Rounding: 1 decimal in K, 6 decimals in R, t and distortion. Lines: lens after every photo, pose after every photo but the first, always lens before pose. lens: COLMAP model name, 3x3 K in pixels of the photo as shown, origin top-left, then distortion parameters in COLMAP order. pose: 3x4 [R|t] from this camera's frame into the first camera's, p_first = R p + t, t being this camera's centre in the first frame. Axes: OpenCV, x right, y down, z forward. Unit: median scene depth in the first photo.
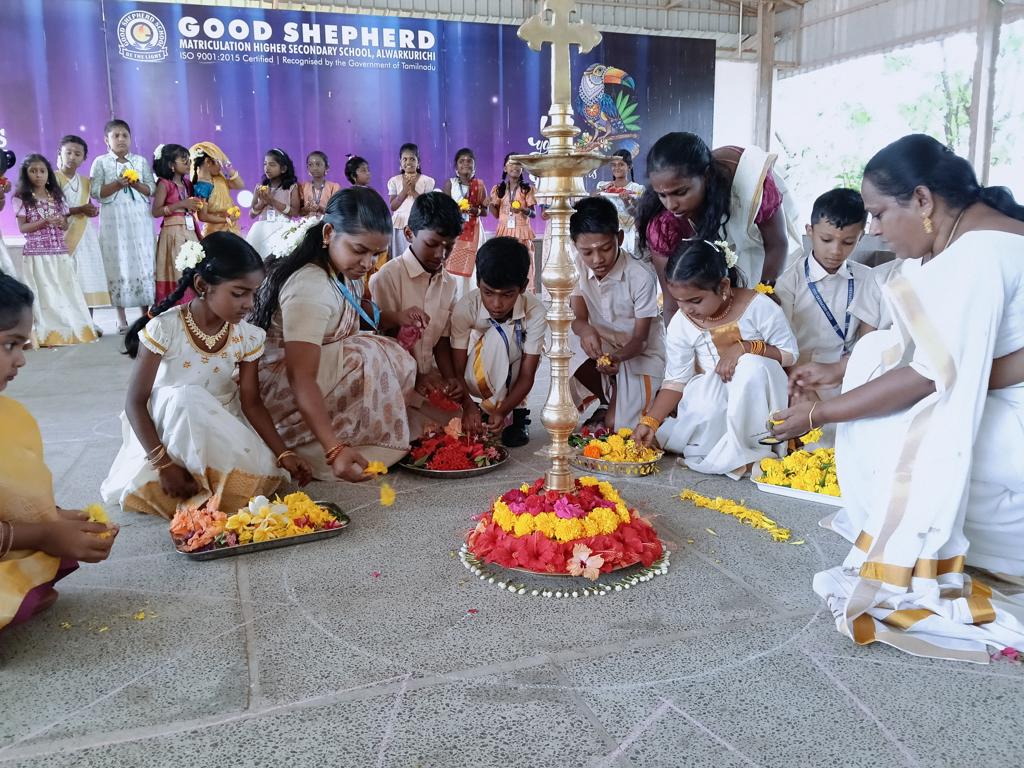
lens RADIAL K [[855.2, 0, 518.4], [0, 855.2, 395.4], [0, 0, 1]] dist [0.005300, -0.054003]
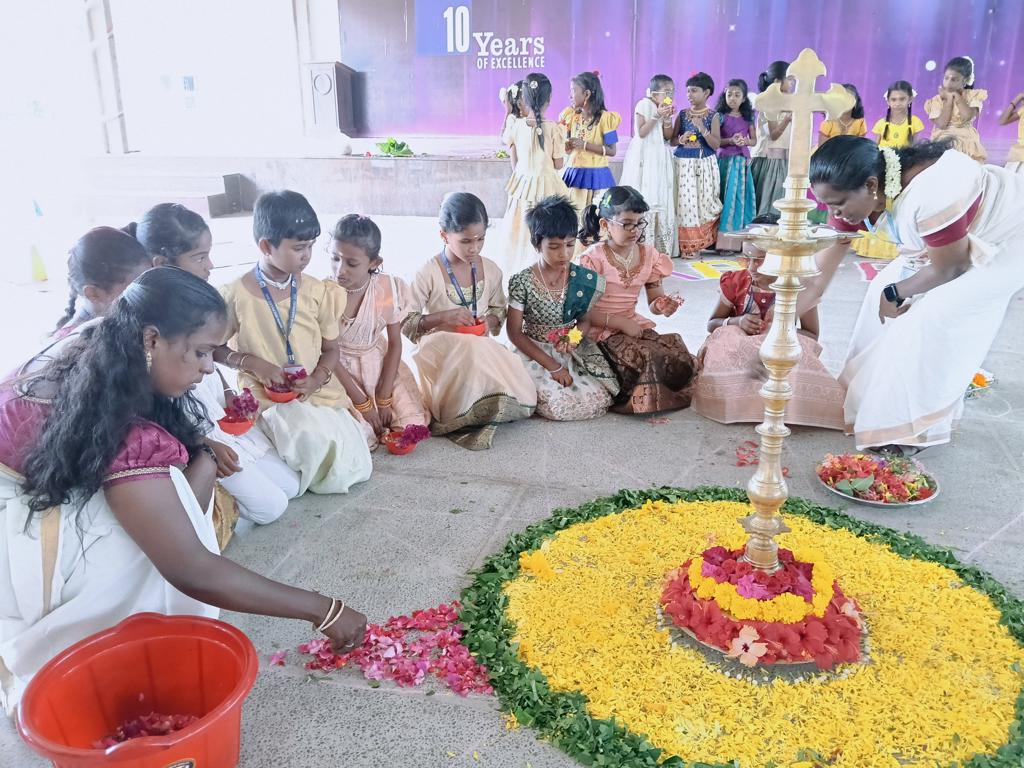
lens RADIAL K [[855.2, 0, 507.3], [0, 855.2, 386.3], [0, 0, 1]] dist [0.005300, -0.054003]
pose [[0.815812, 0.183163, -0.548545, 0.319073], [-0.110479, 0.980411, 0.163059, -0.219022], [0.567666, -0.072423, 0.820067, 0.043710]]
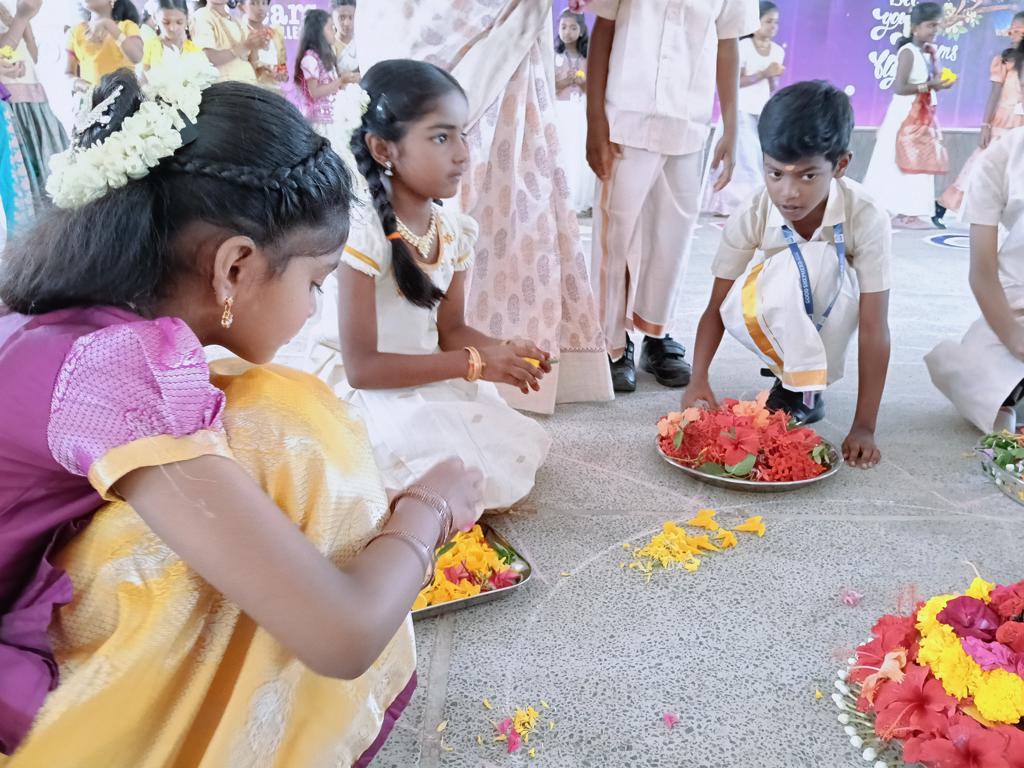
lens RADIAL K [[855.2, 0, 504.3], [0, 855.2, 381.3], [0, 0, 1]] dist [0.005300, -0.054003]
pose [[0.939526, 0.115743, -0.322328, -0.115502], [-0.083048, 0.990067, 0.113450, -0.046688], [0.332257, -0.079821, 0.939805, 0.481672]]
